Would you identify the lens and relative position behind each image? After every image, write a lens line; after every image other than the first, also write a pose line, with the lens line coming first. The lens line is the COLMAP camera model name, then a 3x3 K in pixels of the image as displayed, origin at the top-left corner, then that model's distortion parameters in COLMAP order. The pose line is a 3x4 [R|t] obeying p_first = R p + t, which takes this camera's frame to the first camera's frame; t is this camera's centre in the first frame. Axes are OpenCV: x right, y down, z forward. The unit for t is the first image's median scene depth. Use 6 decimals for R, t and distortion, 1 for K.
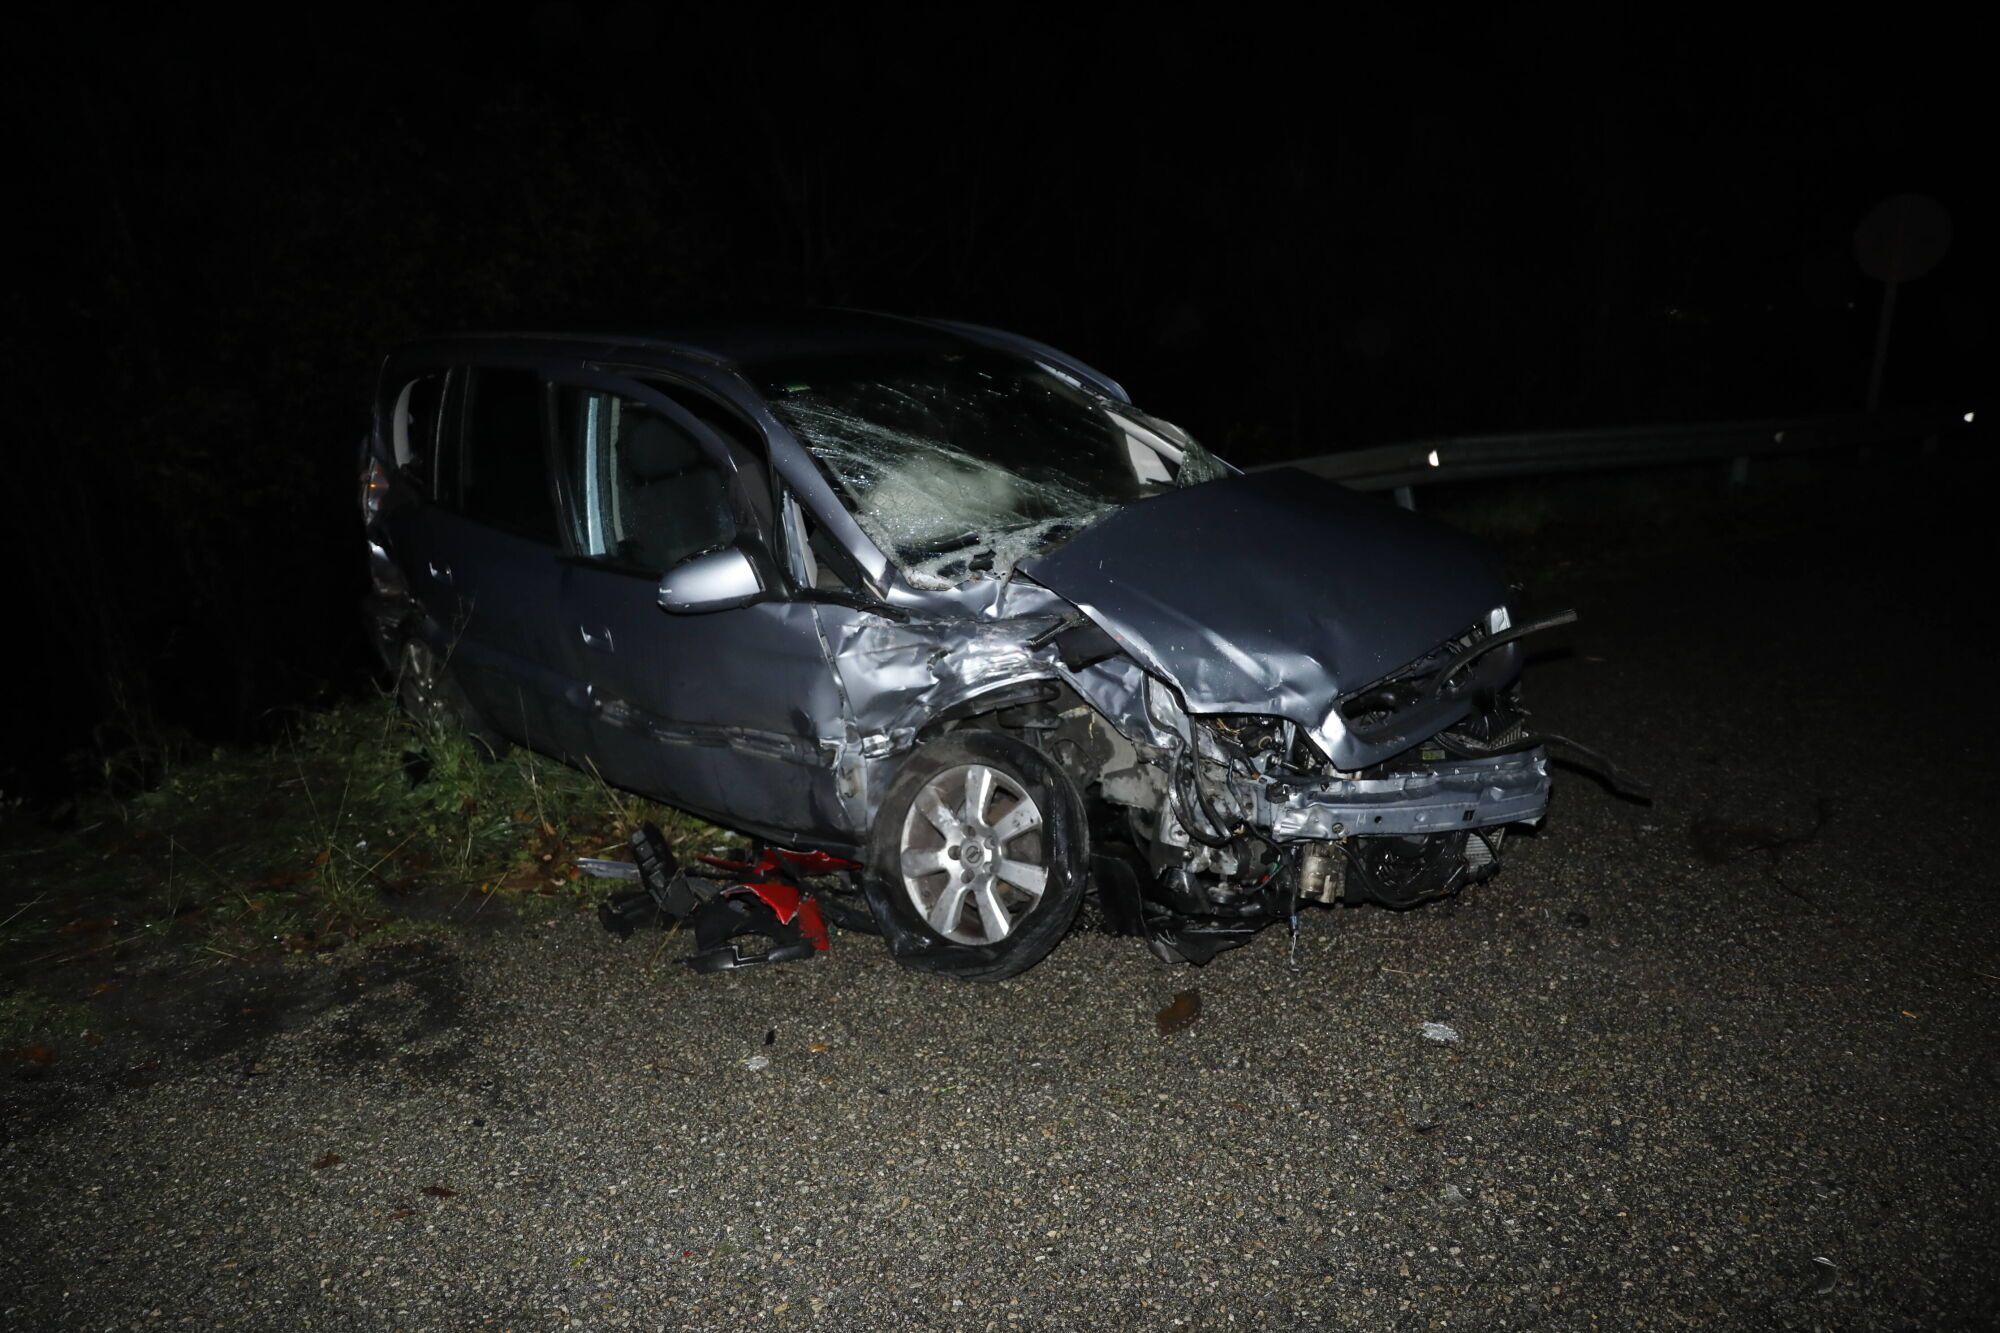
lens RADIAL K [[1362.8, 0, 992.7], [0, 1362.8, 672.0], [0, 0, 1]] dist [-0.116788, 0.089656]
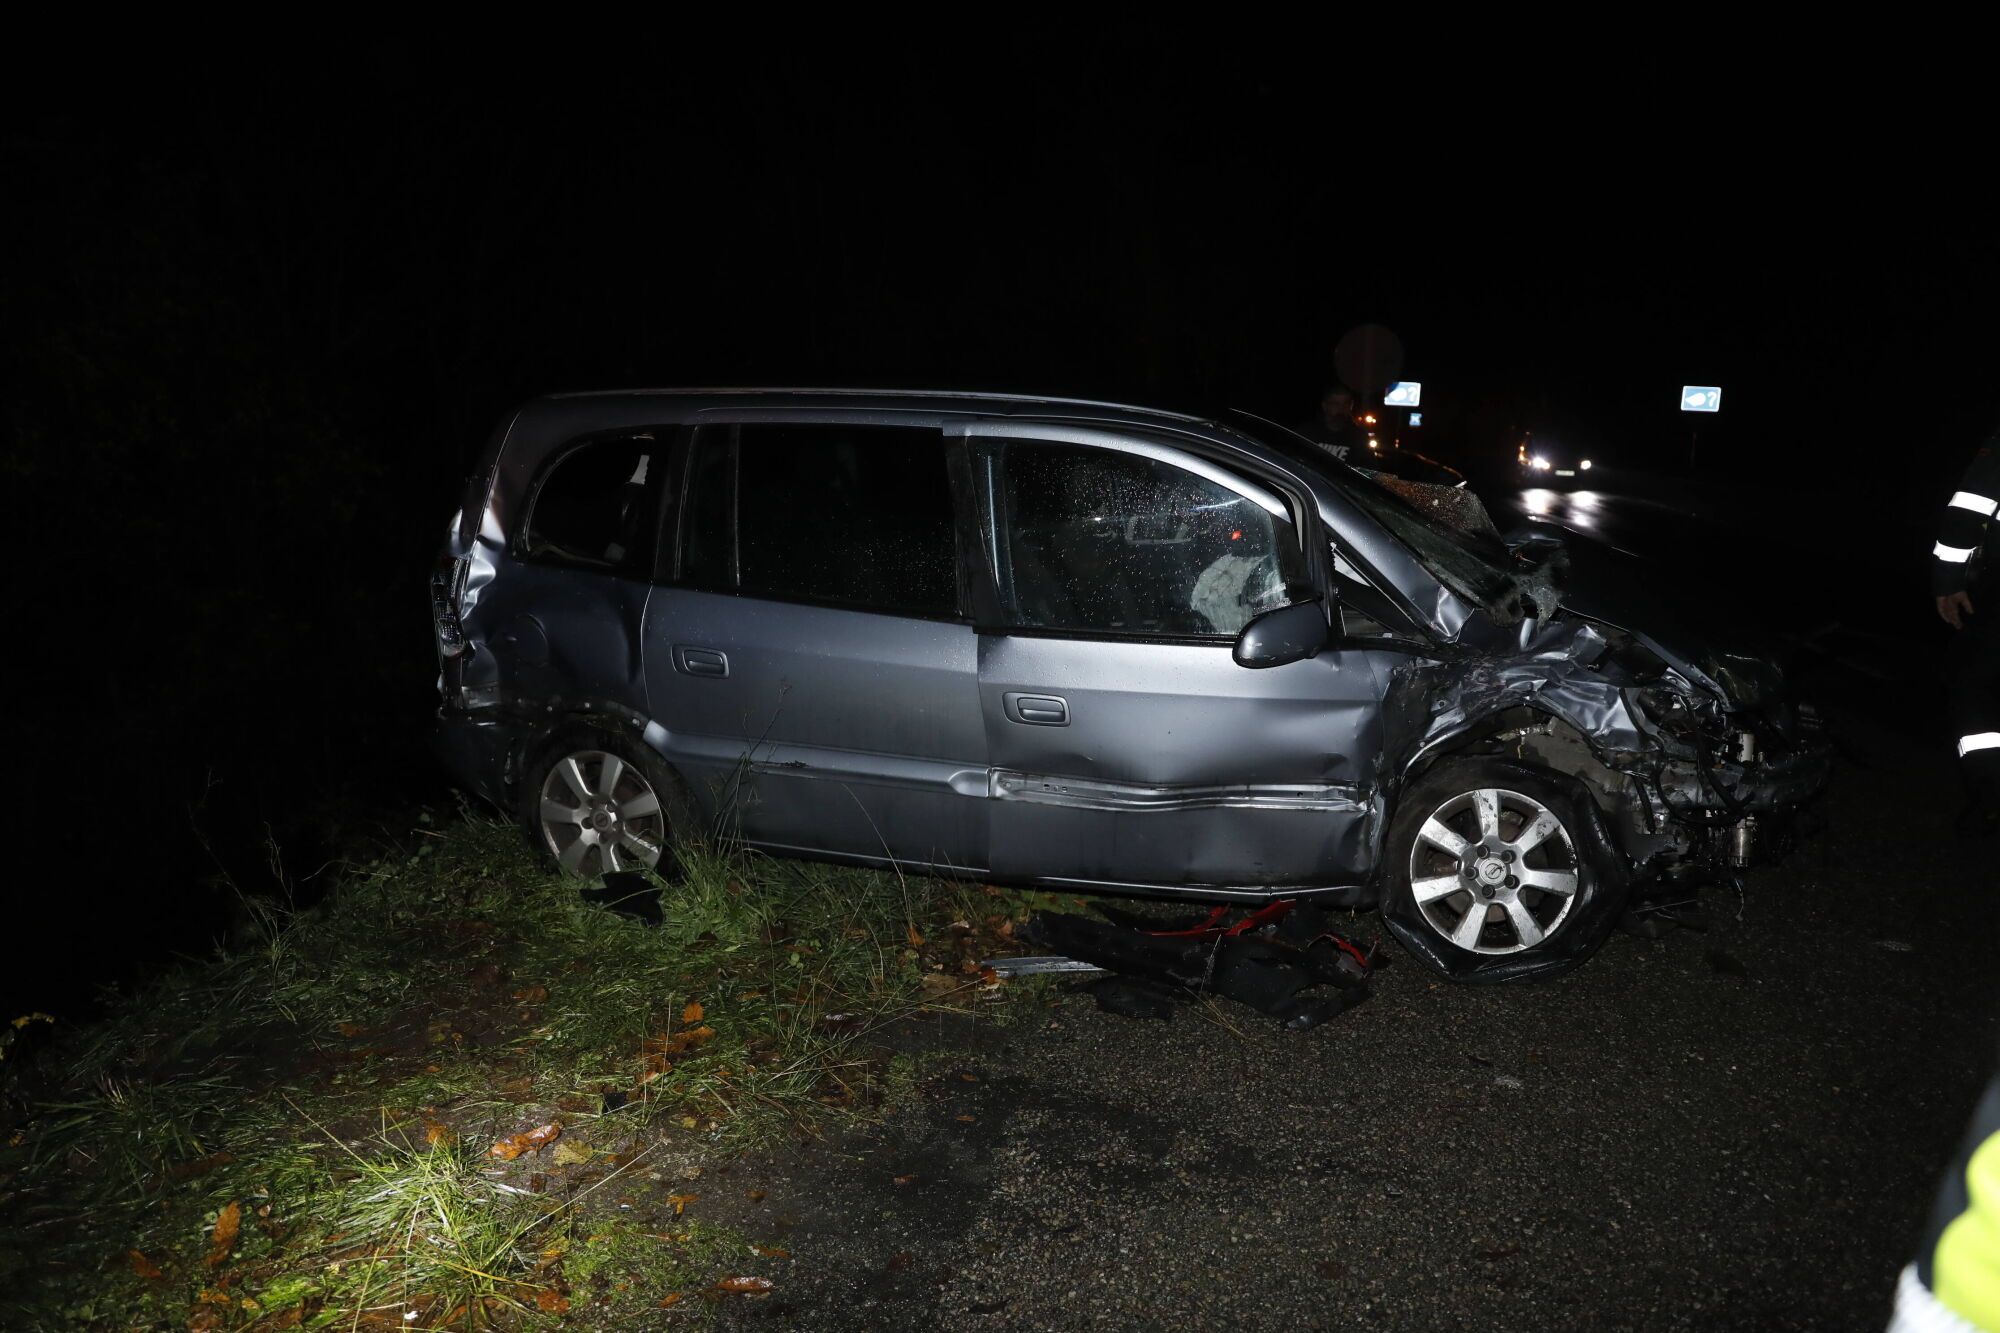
lens RADIAL K [[1357.4, 0, 993.6], [0, 1357.4, 671.8], [0, 0, 1]] dist [-0.113320, 0.083205]
pose [[0.895801, -0.062645, 0.440018, -0.848417], [0.098002, 0.993490, -0.058072, -0.001457], [-0.433515, 0.095144, 0.896109, 0.203845]]
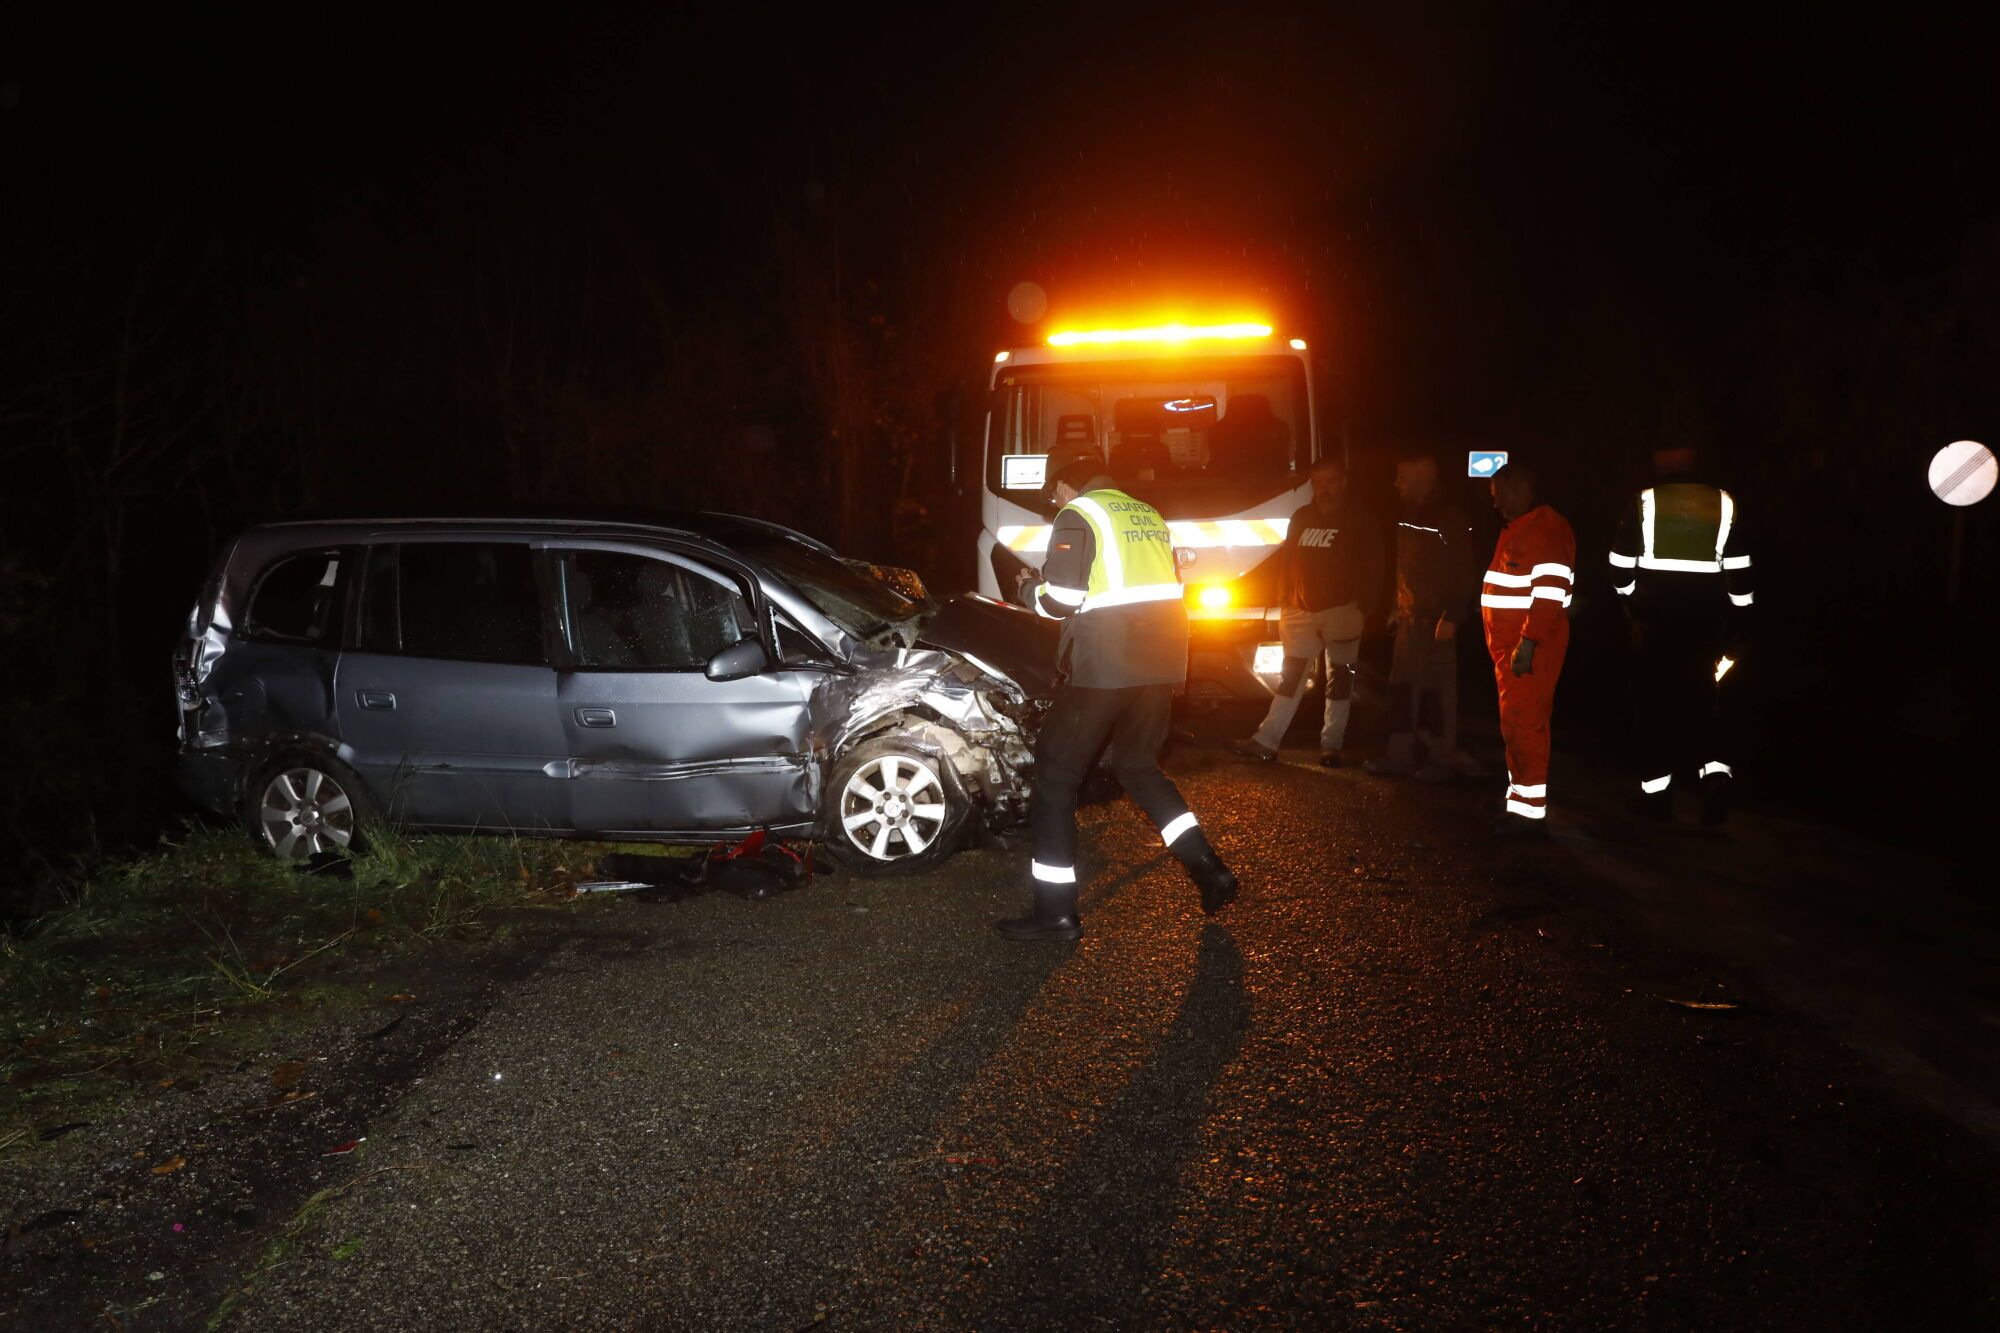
lens RADIAL K [[1607.9, 0, 999.6], [0, 1607.9, 675.8], [0, 0, 1]] dist [-0.083346, 0.096061]
pose [[0.815798, -0.061393, 0.575068, -1.087804], [0.154563, 0.981326, -0.114501, 0.228004], [-0.557300, 0.182294, 0.810053, -0.775402]]
